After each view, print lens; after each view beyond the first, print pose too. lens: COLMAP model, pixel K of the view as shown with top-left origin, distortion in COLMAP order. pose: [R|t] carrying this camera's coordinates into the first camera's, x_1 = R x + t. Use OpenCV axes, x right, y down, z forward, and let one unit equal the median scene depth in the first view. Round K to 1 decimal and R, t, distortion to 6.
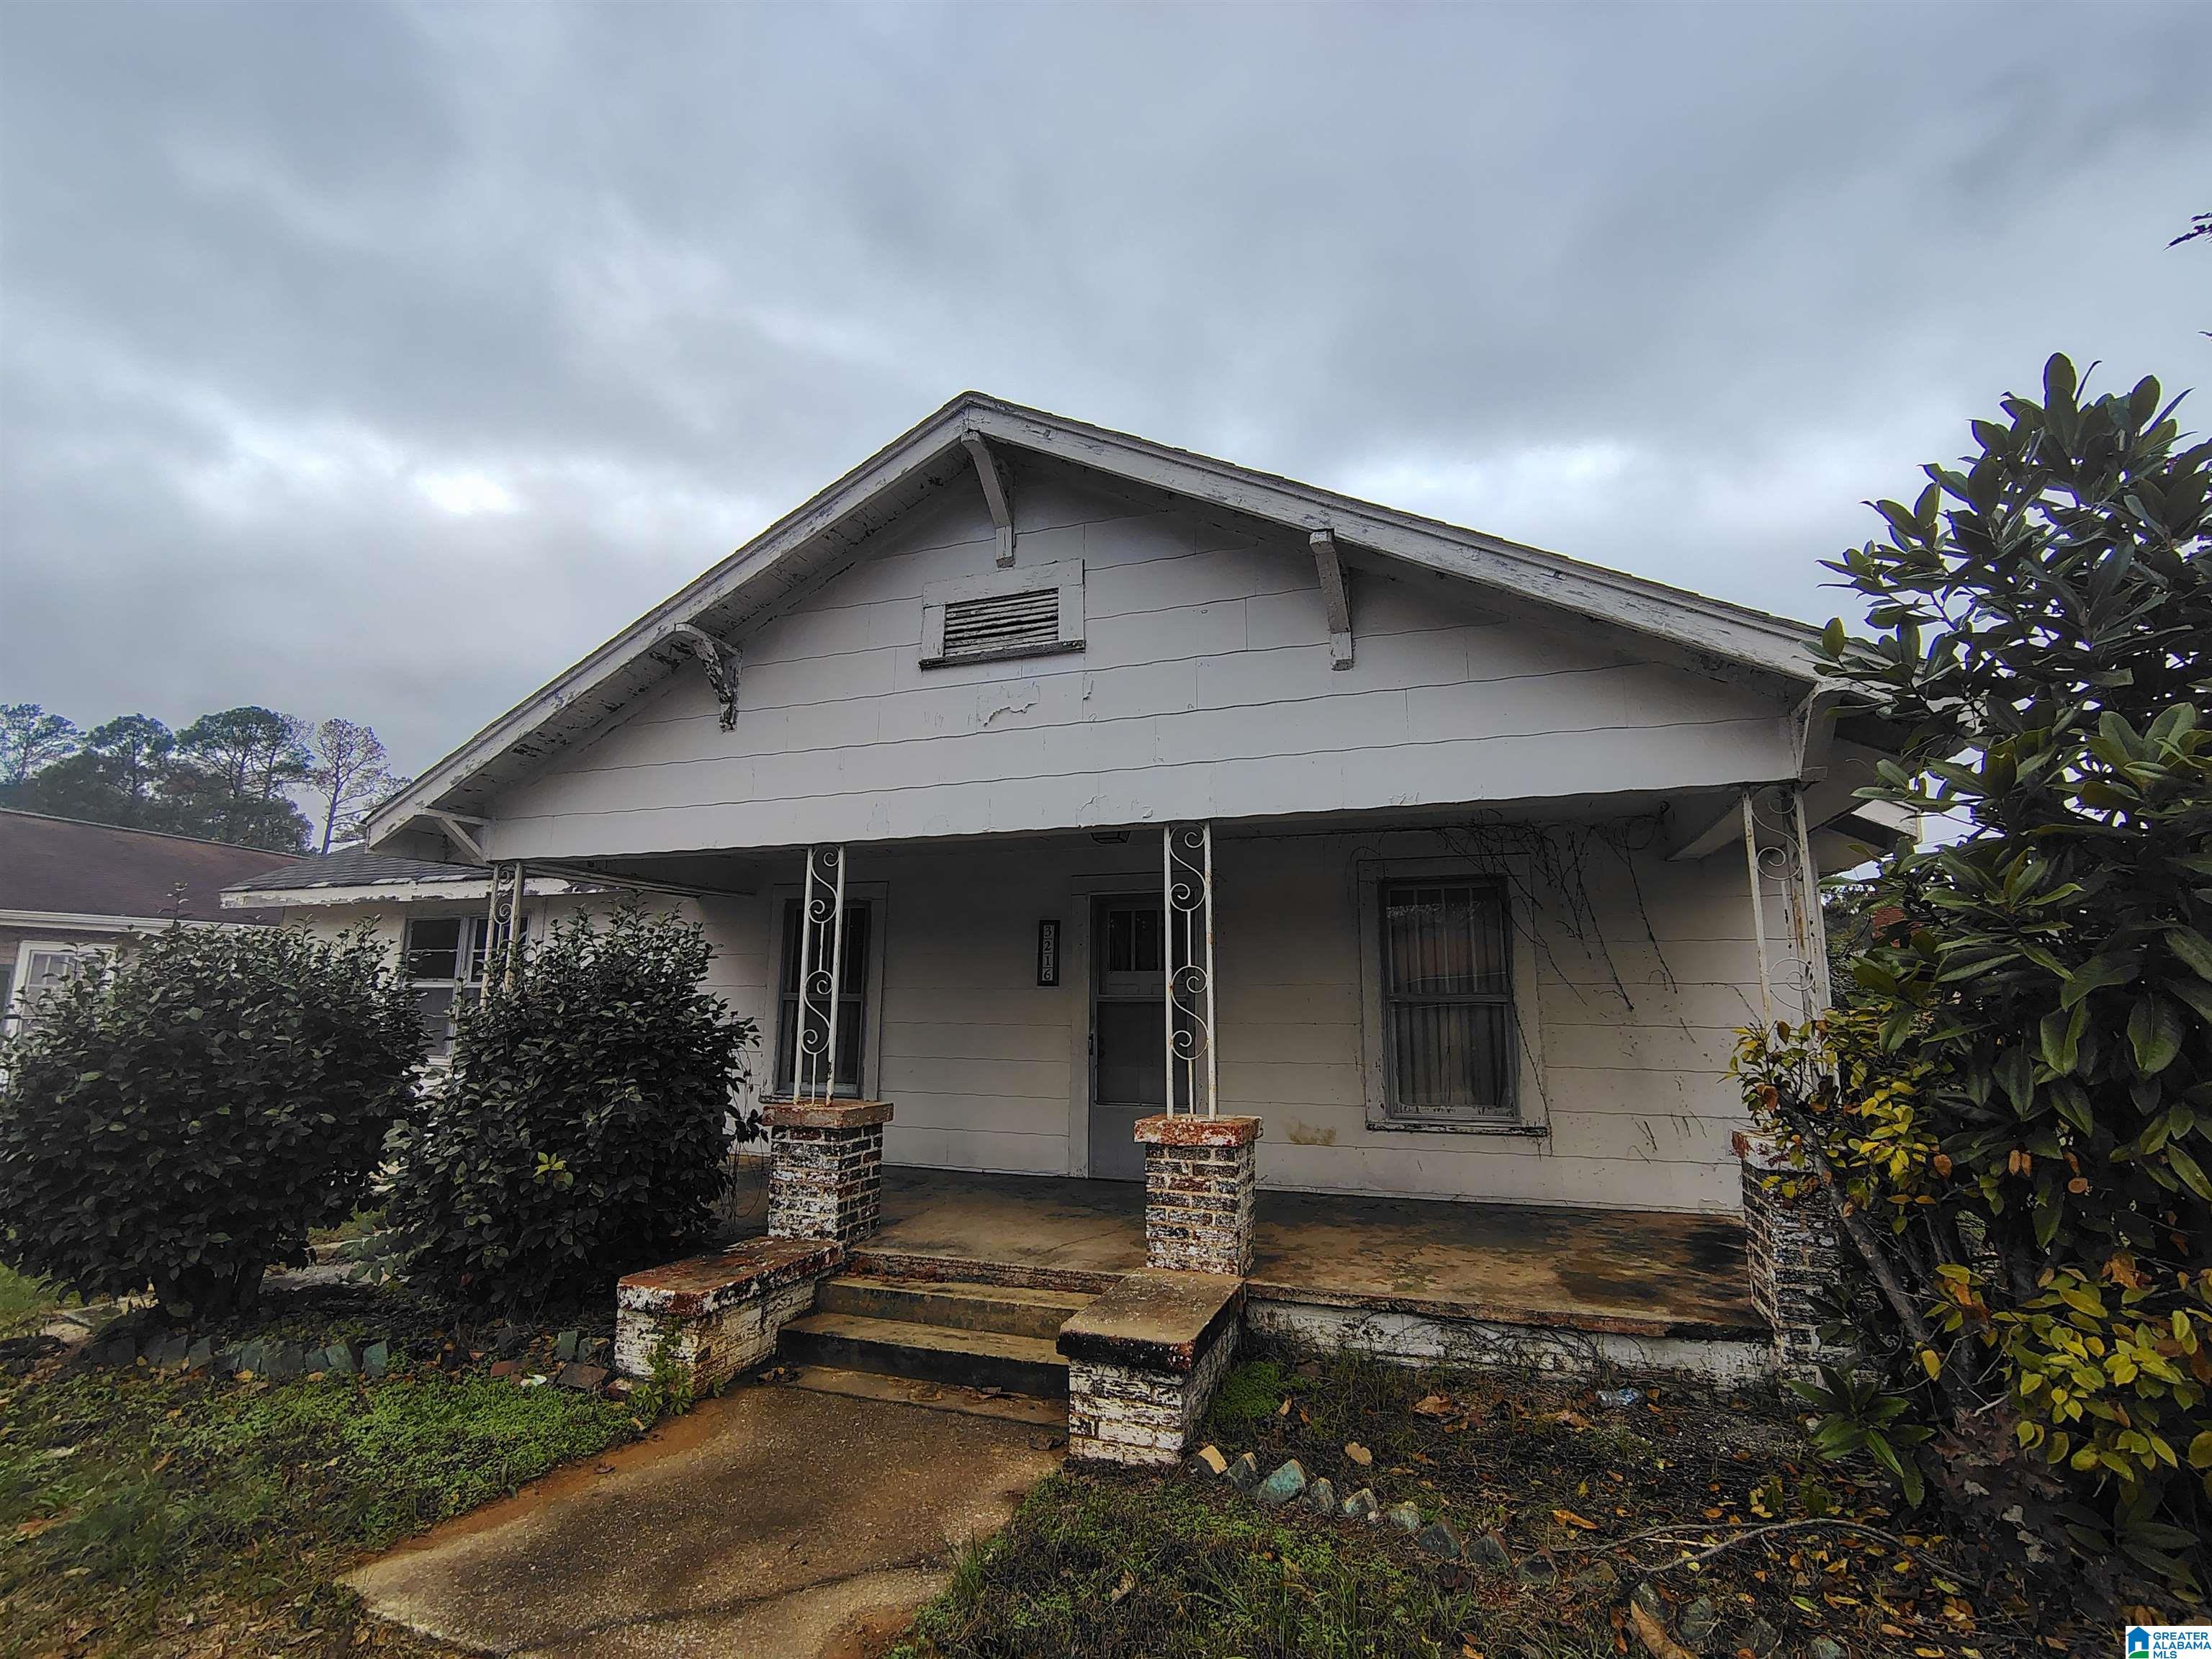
lens RADIAL K [[1027.2, 0, 1106.0], [0, 1027.2, 829.5], [0, 0, 1]] dist [-0.019314, 0.017287]
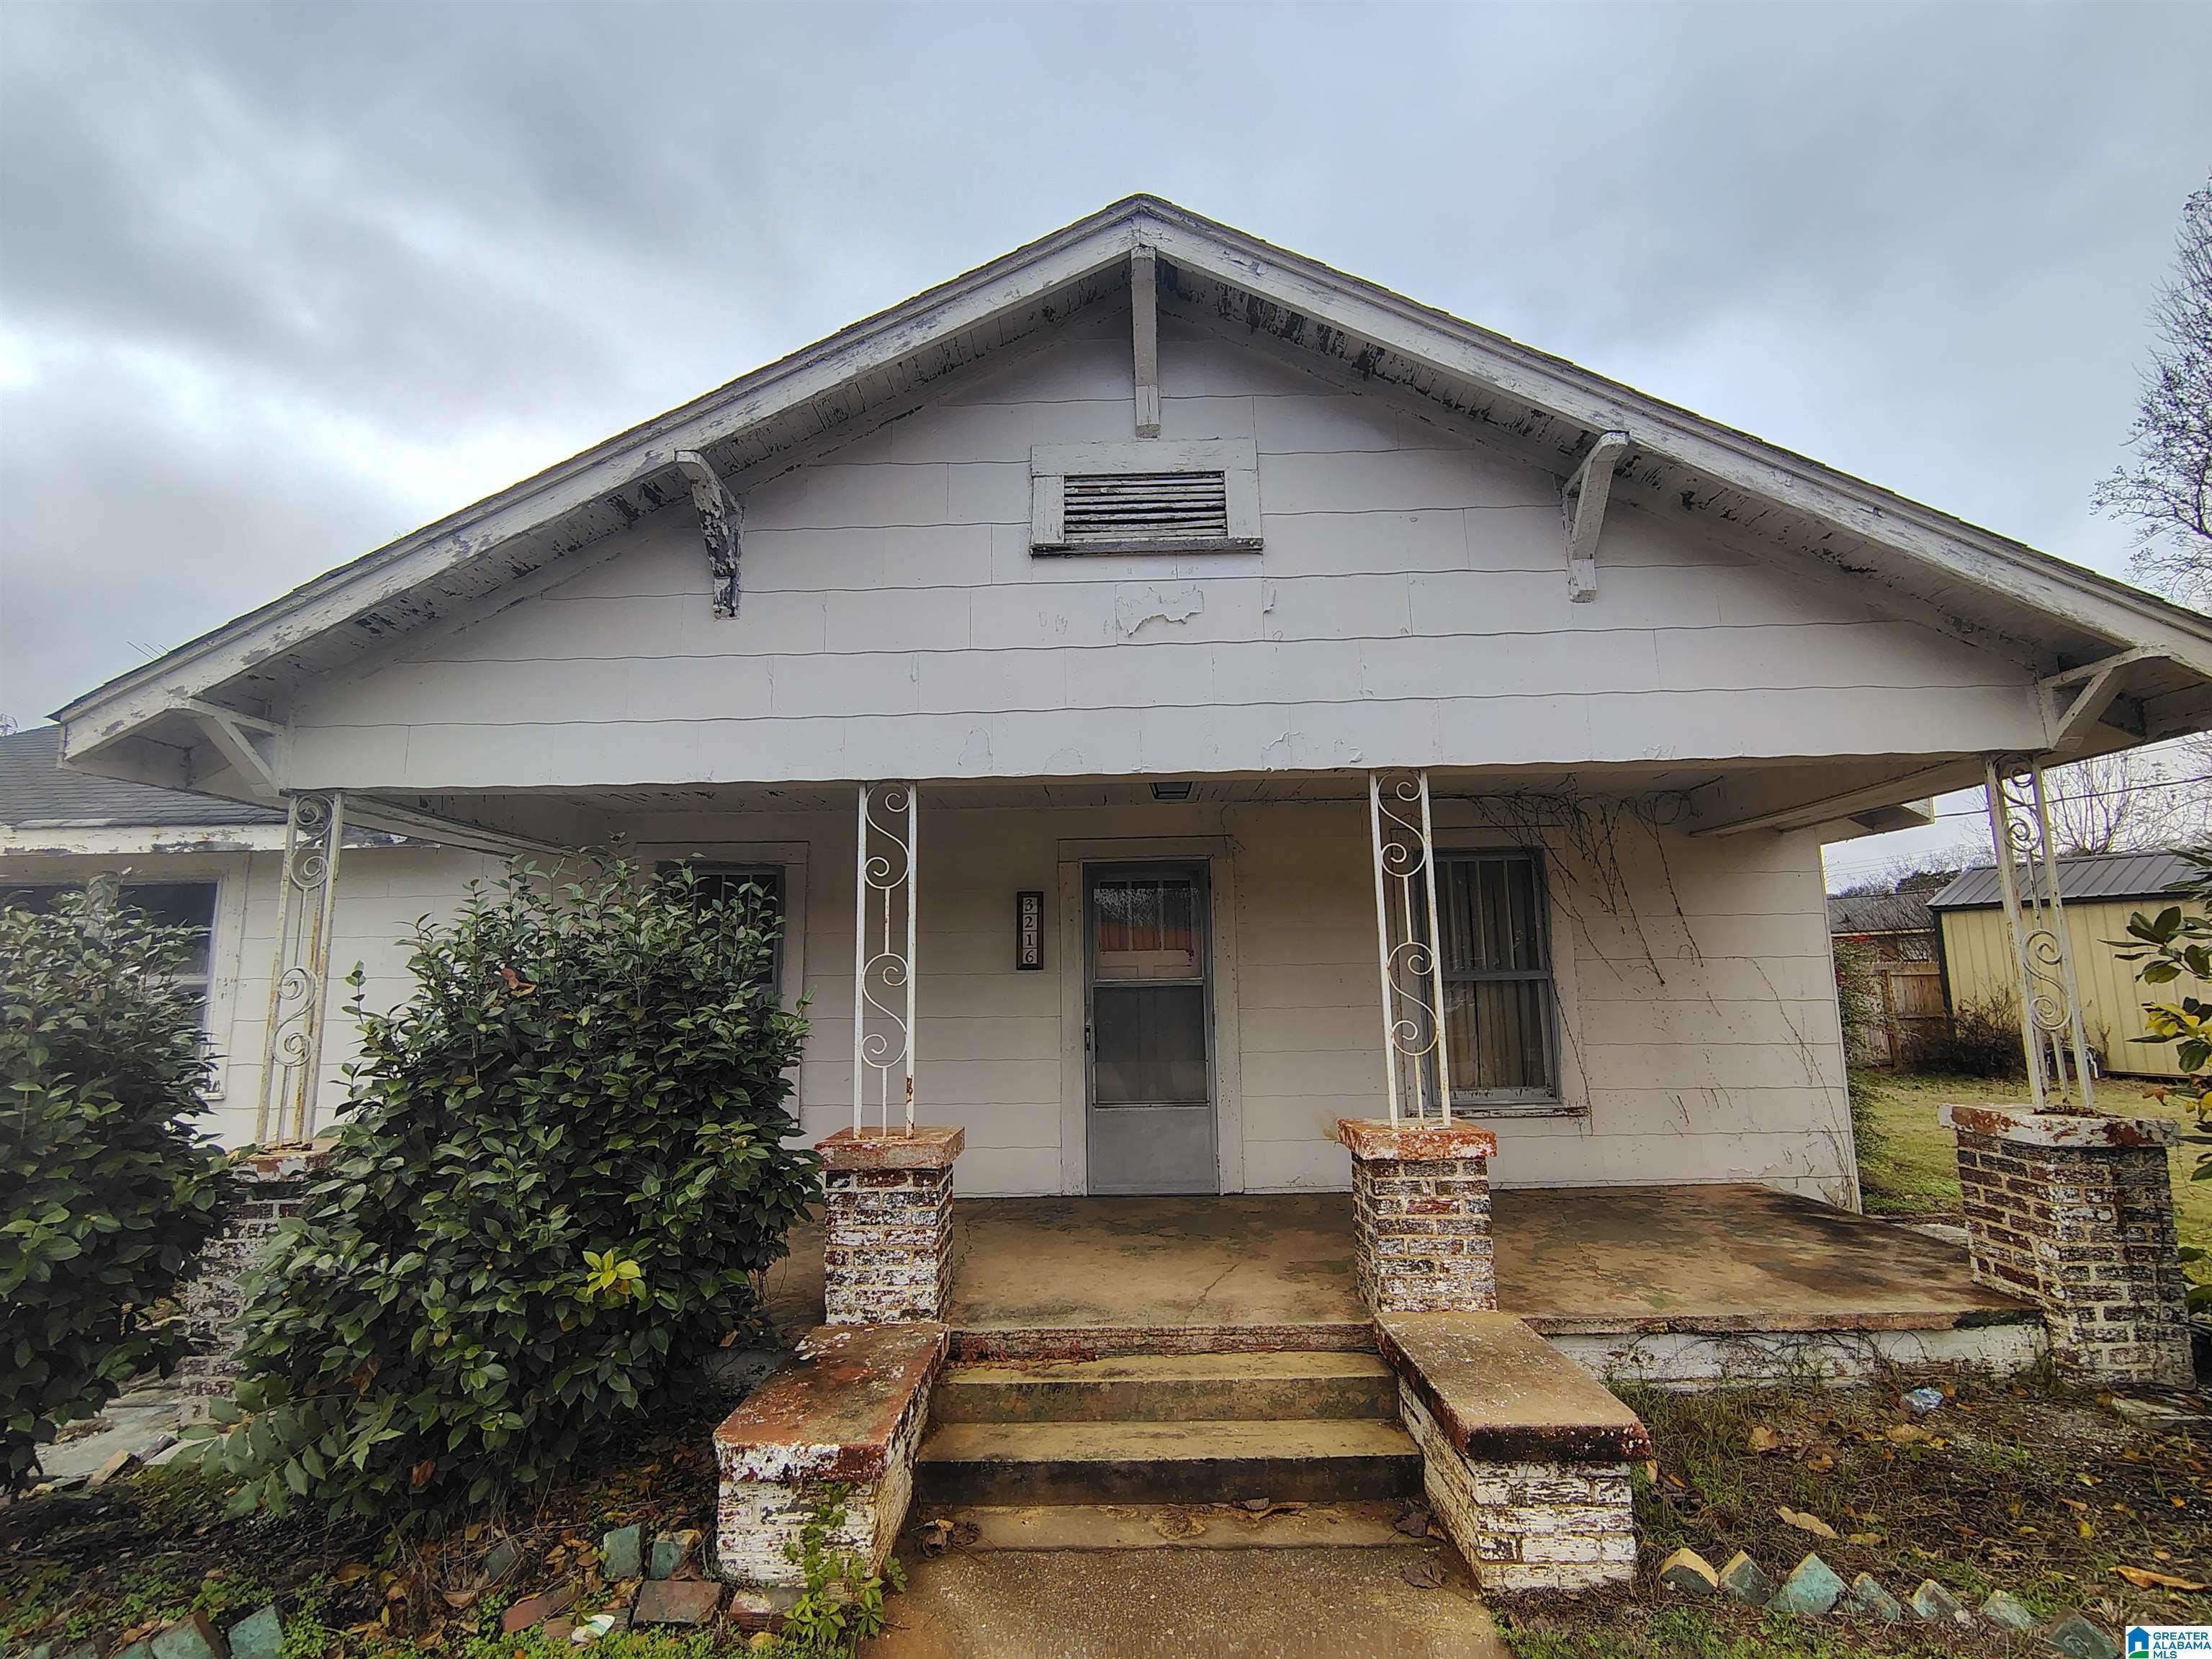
lens RADIAL K [[1033.4, 0, 1106.0], [0, 1033.4, 829.5], [0, 0, 1]] dist [-0.016719, 0.012535]
pose [[0.947595, 0.027972, 0.318247, -0.437597], [-0.034045, 0.999329, 0.013536, 0.040483], [-0.317655, -0.023661, 0.947911, 0.302558]]
